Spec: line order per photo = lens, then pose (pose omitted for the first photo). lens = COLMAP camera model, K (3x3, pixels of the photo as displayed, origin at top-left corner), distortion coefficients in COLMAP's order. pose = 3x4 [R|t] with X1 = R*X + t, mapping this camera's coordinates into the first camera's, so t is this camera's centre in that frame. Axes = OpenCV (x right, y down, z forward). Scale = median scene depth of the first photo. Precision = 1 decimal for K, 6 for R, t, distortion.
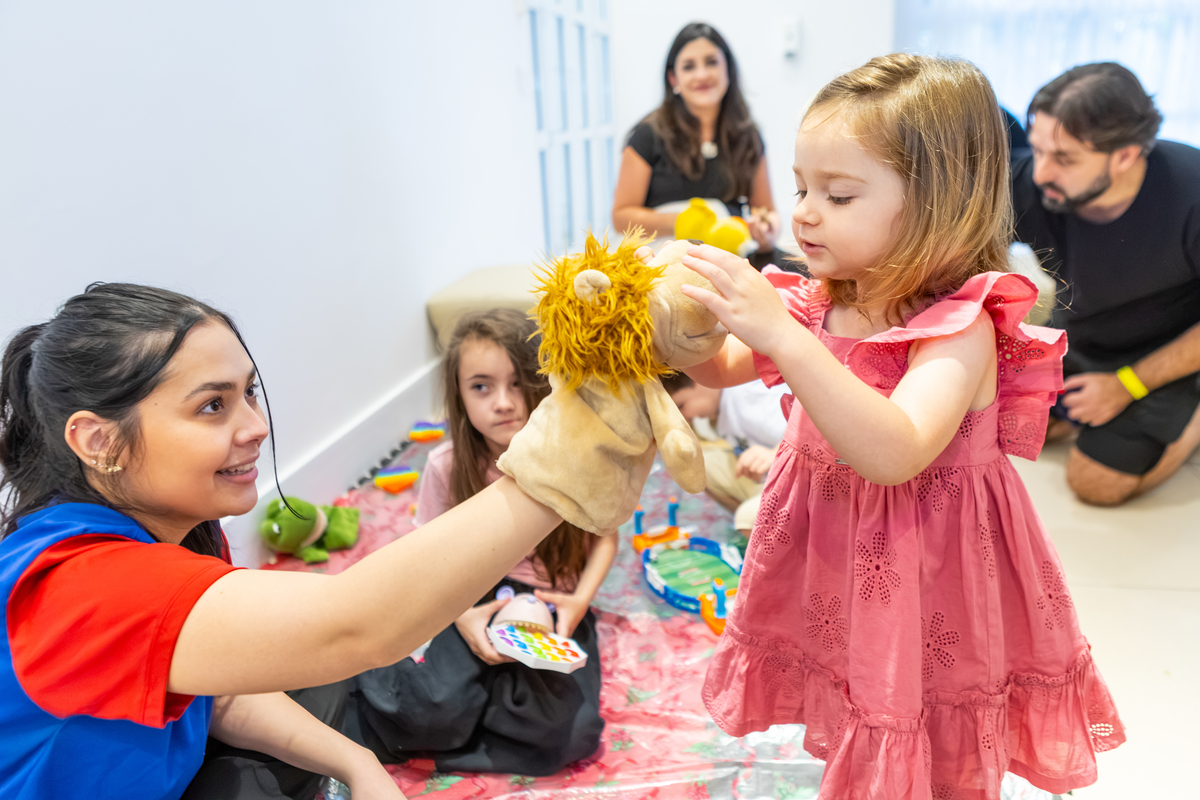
lens RADIAL K [[877.9, 0, 600.0], [0, 877.9, 400.0], [0, 0, 1]] dist [-0.002929, -0.003194]
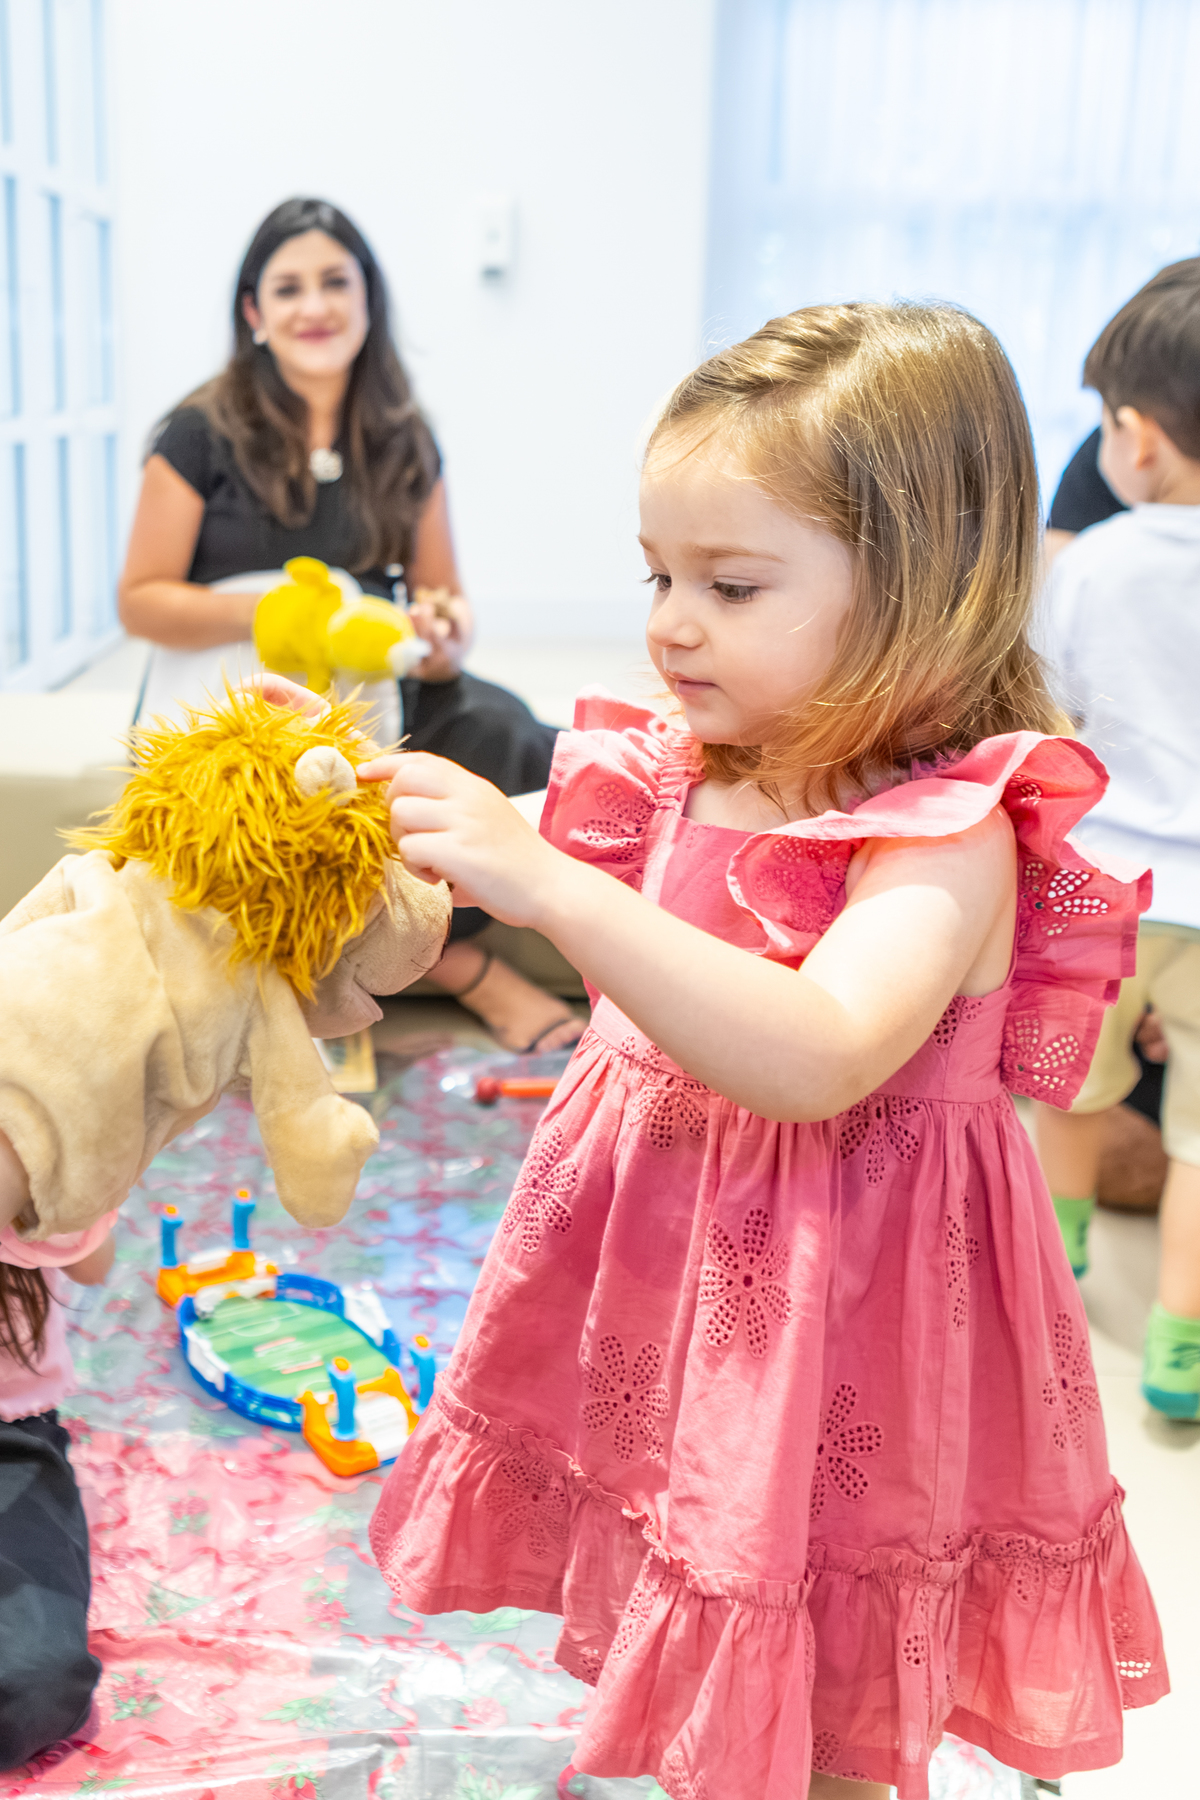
lens RADIAL K [[1249.3, 0, 597.0], [0, 1249.3, 889.5], [0, 0, 1]] dist [-0.000677, 0.000045]
pose [[0.999124, 0.008215, 0.041029, 0.245293], [-0.008305, 0.999963, 0.002033, -0.055627], [-0.041011, -0.002372, 0.999156, 0.311118]]
